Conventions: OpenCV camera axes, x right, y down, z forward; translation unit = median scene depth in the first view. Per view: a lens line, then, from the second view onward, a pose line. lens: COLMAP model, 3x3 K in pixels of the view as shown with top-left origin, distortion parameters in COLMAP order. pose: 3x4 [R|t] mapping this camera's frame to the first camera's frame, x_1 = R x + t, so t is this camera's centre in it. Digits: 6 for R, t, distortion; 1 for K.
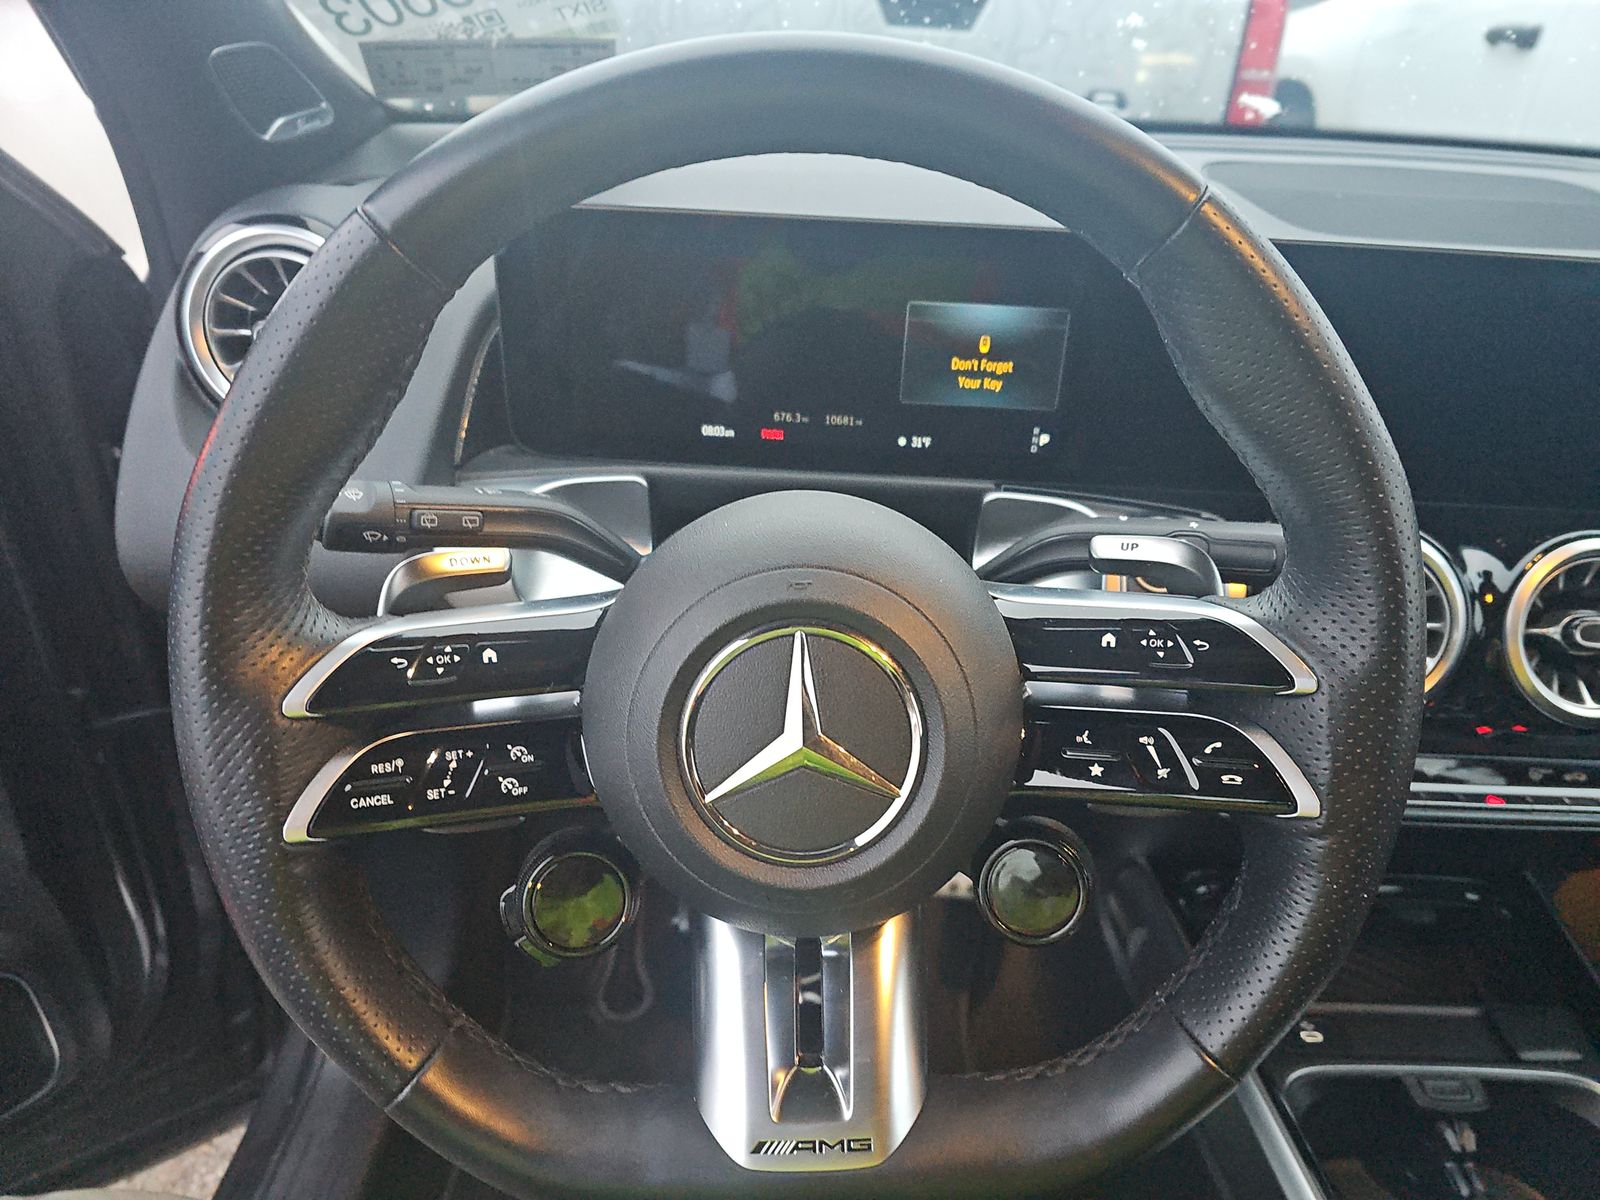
lens RADIAL K [[1142.0, 0, 800.0], [0, 1142.0, 600.0], [0, 0, 1]] dist [0.023103, -0.062360]
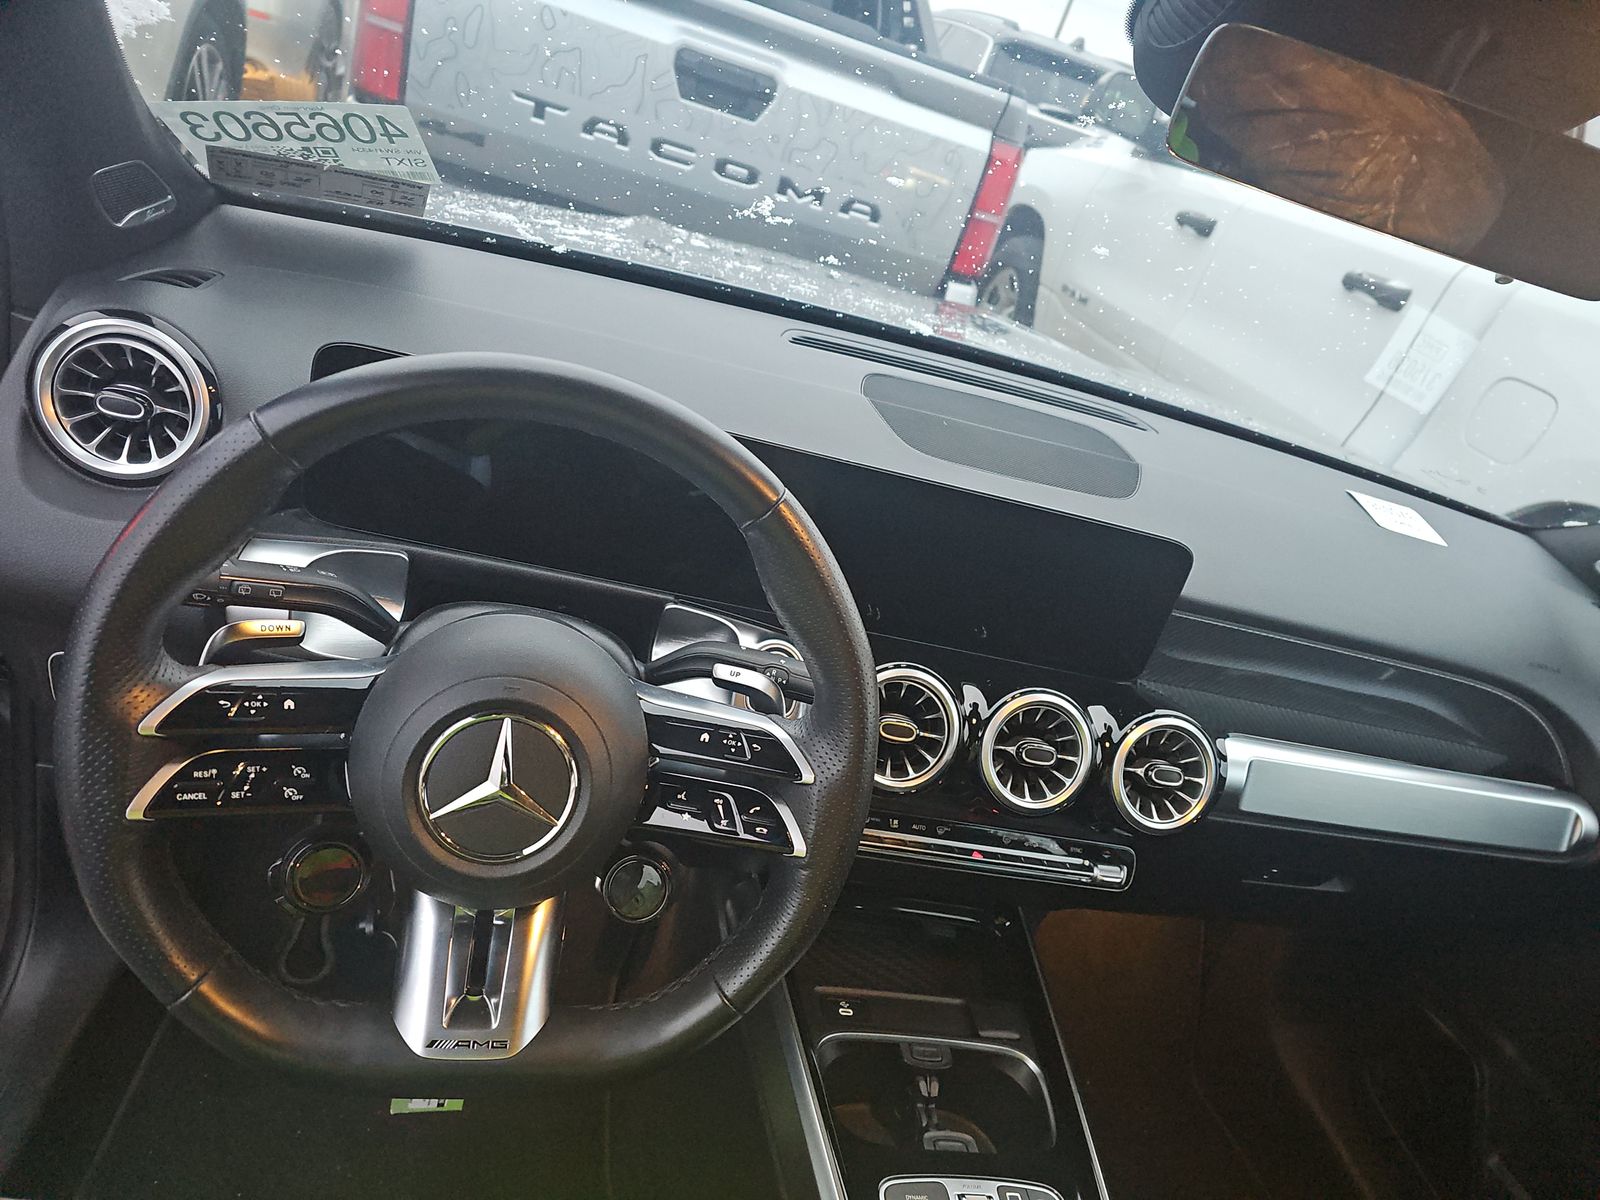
lens RADIAL K [[1100.5, 0, 800.0], [0, 1100.5, 600.0], [0, 0, 1]] dist [0.043647, -0.056173]
pose [[0.961459, 0.136096, 0.238902, 0.002241], [-0.133400, 0.990681, -0.027496, -0.132978], [-0.240418, -0.005434, 0.970654, -0.544148]]
